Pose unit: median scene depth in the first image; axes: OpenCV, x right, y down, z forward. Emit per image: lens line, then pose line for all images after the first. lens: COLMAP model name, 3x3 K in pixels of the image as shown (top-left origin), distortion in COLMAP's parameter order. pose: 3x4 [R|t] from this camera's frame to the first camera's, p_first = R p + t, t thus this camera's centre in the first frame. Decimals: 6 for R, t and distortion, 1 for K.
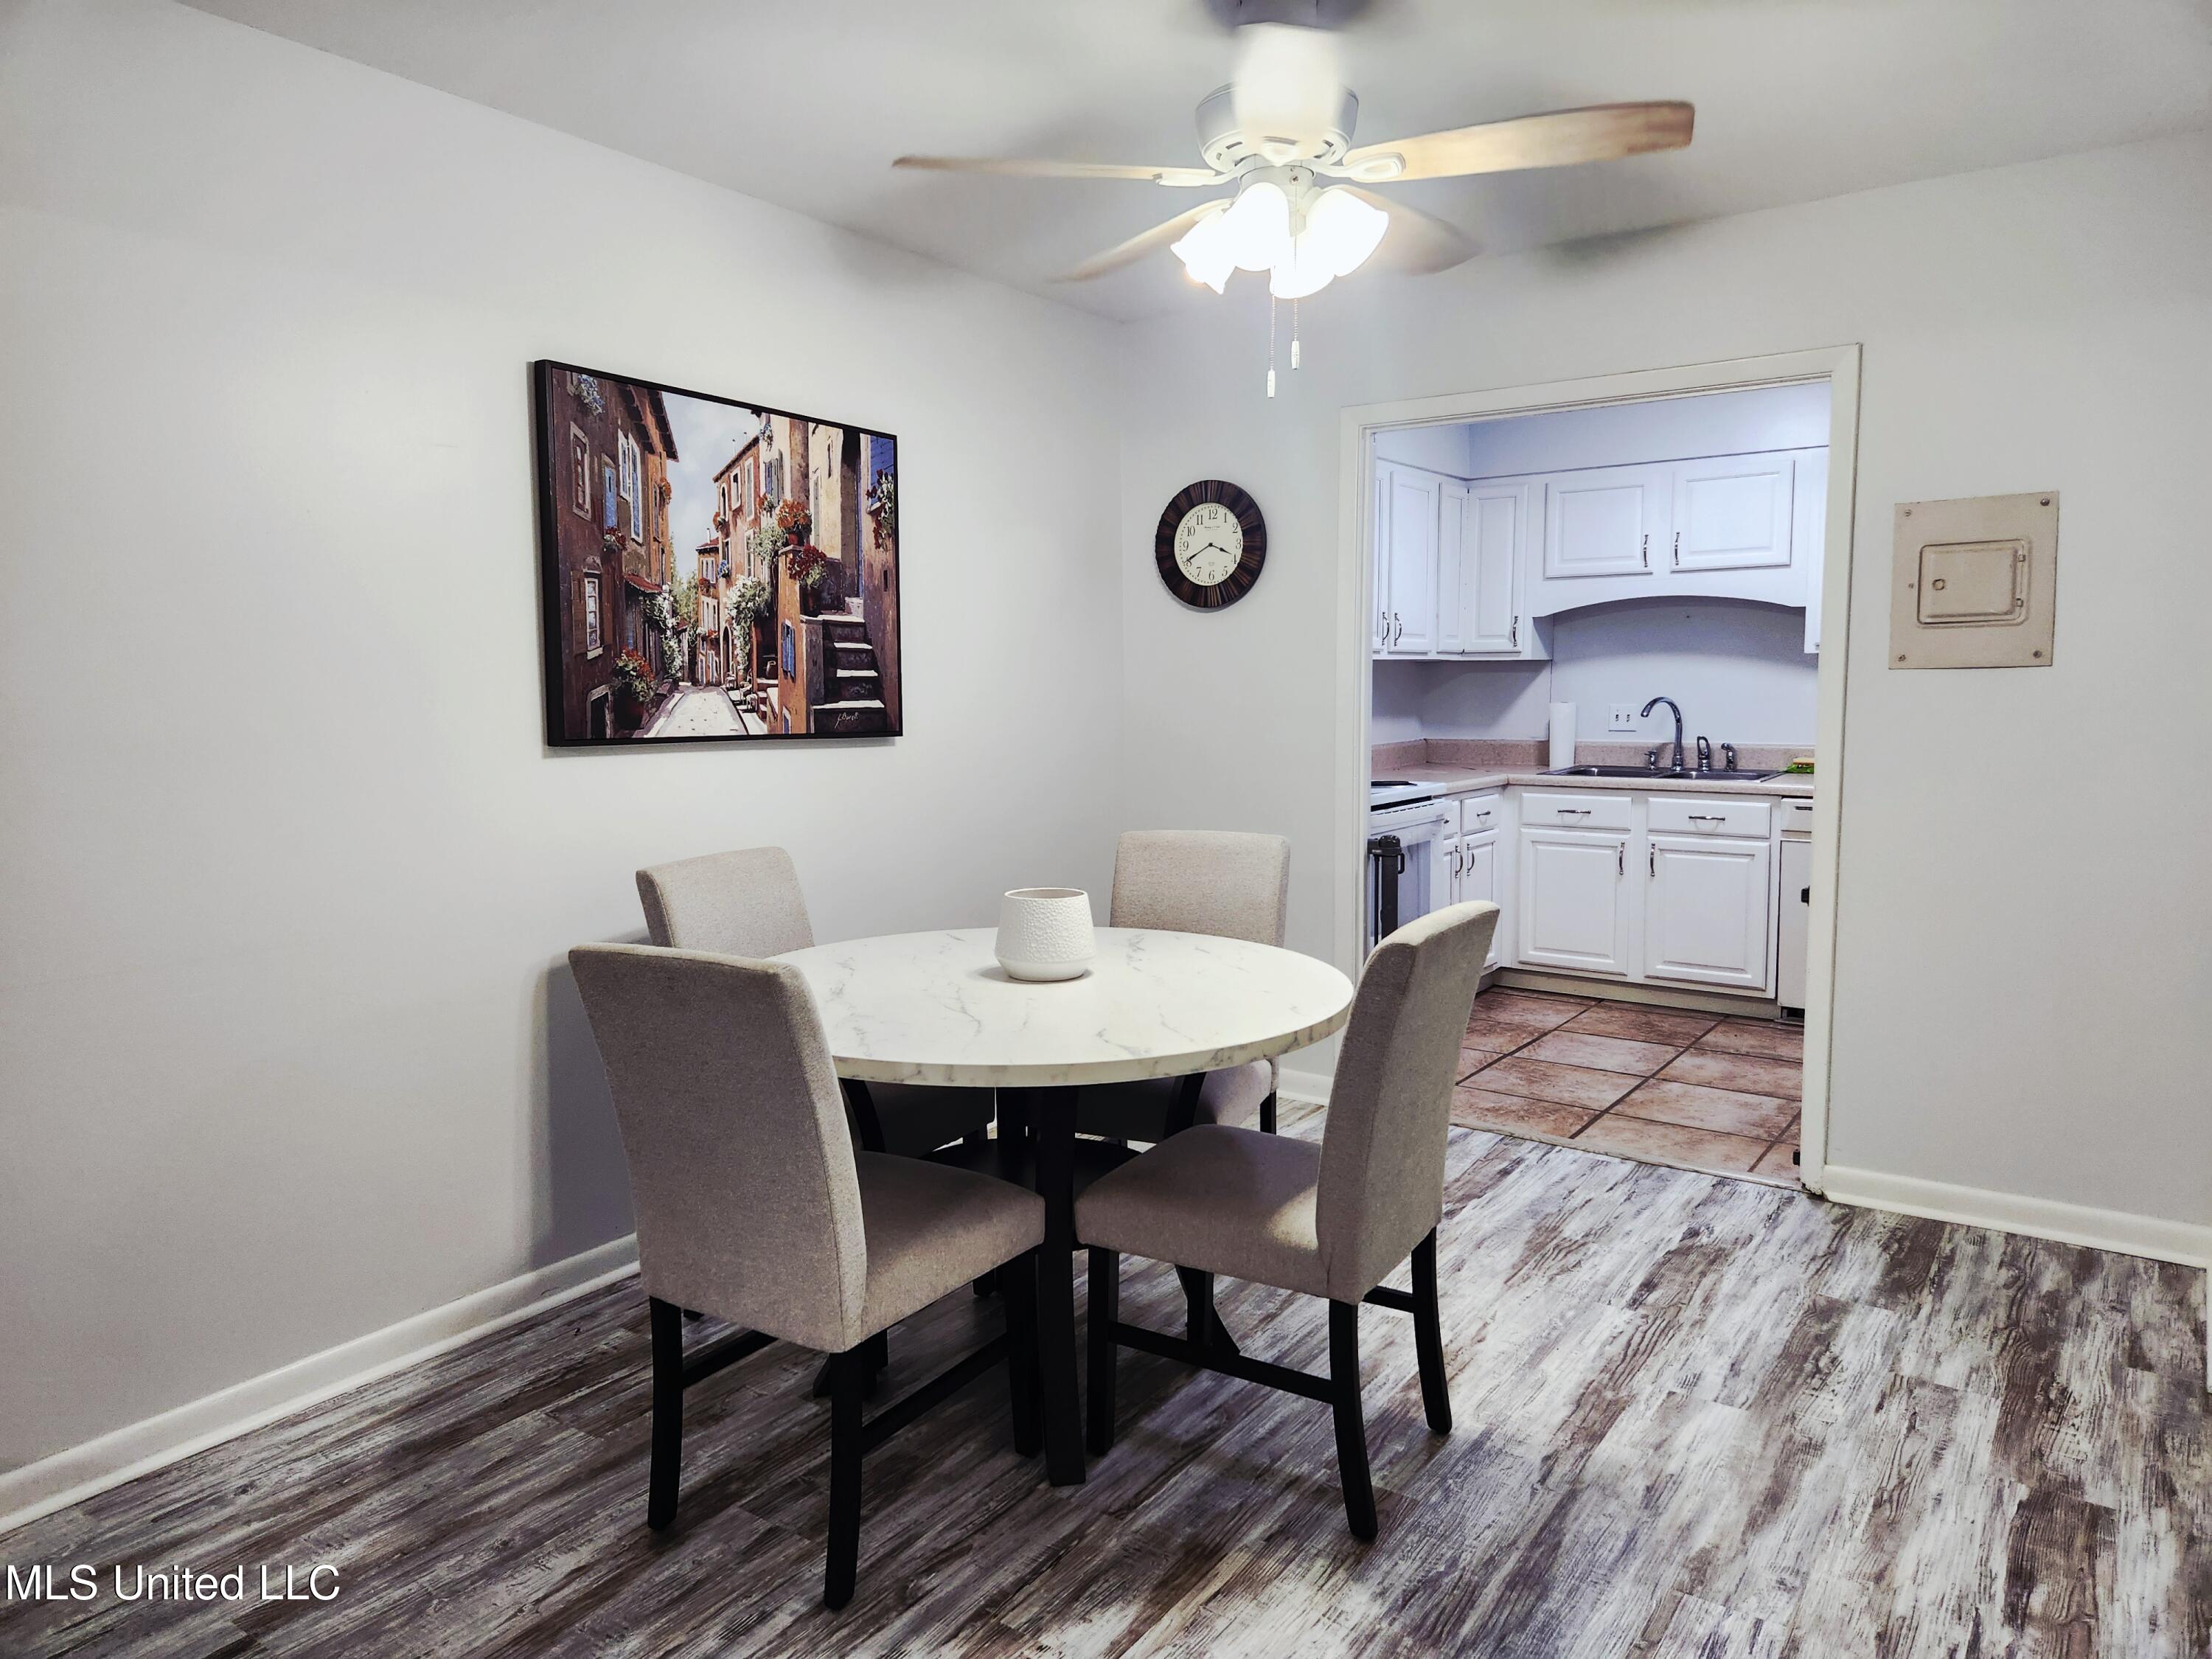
lens RADIAL K [[1479.3, 0, 1093.9], [0, 1479.3, 840.0], [0, 0, 1]] dist [0.055281, -0.039544]
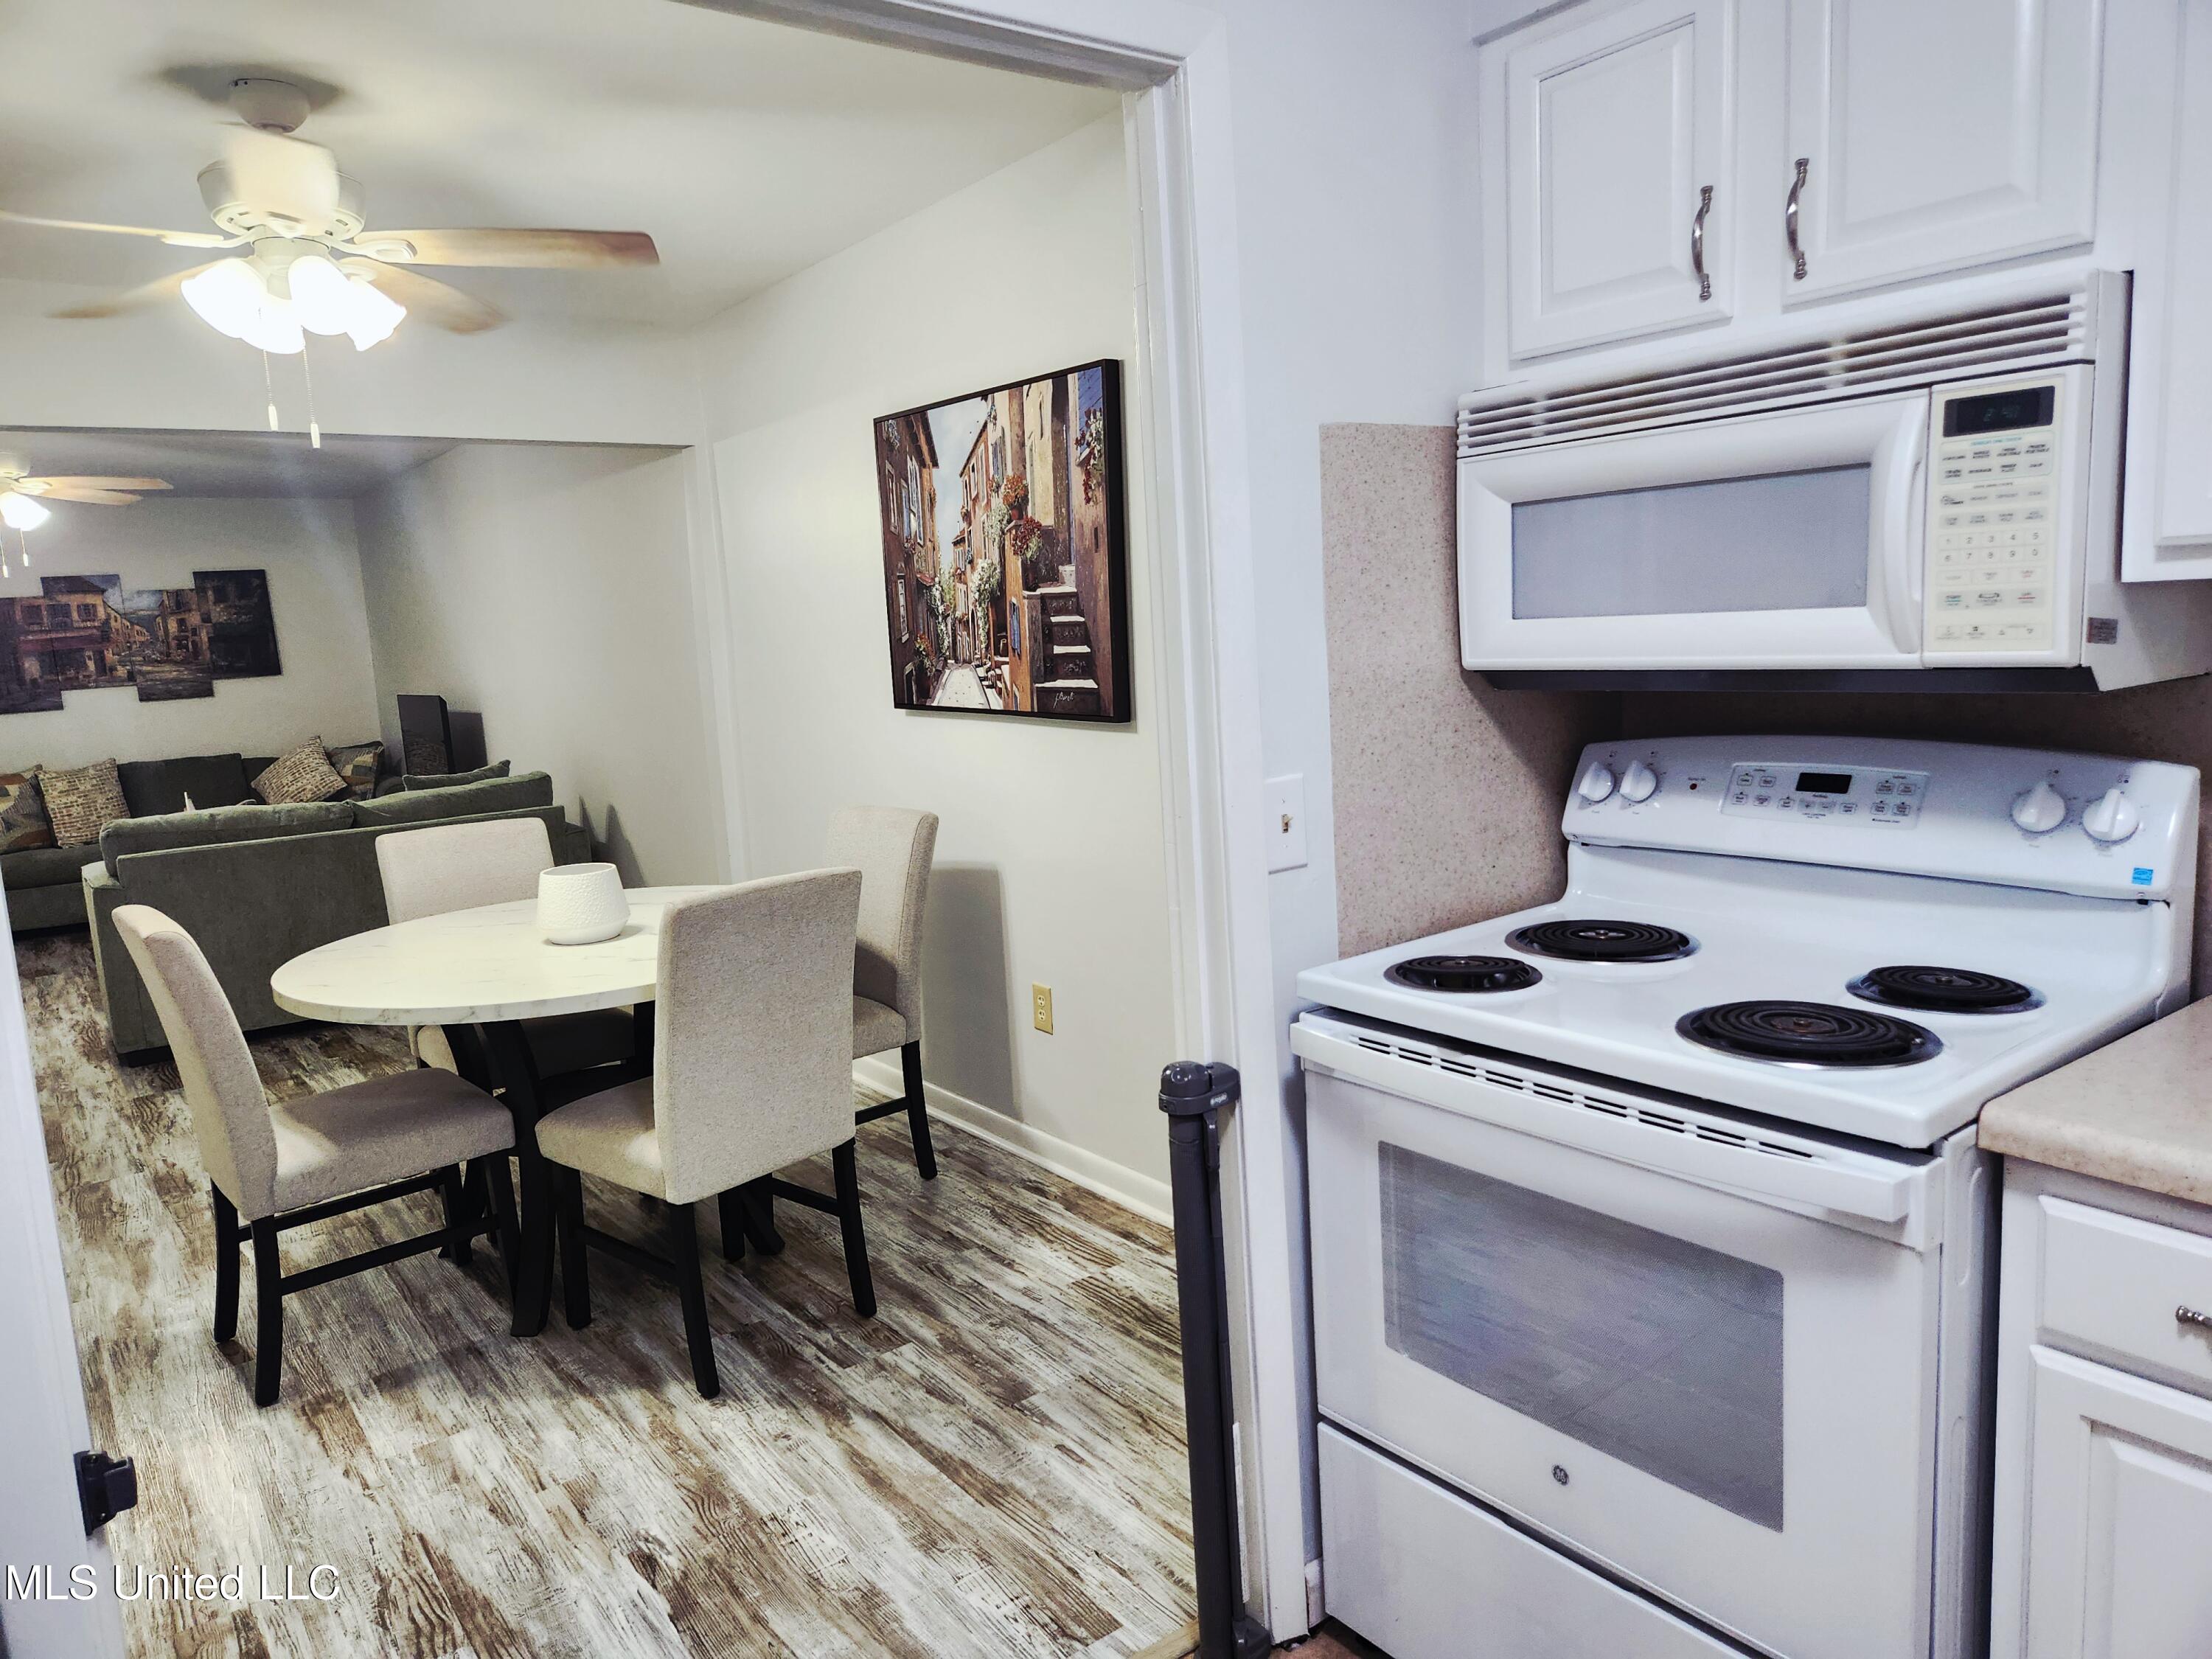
lens RADIAL K [[1479.3, 0, 1116.9], [0, 1479.3, 831.9], [0, 0, 1]] dist [0.055281, -0.039544]
pose [[-0.305731, 0.177422, -0.935441, 0.749320], [-0.031073, 0.980102, 0.196048, -0.194908], [0.951611, 0.089005, -0.294135, 1.400263]]
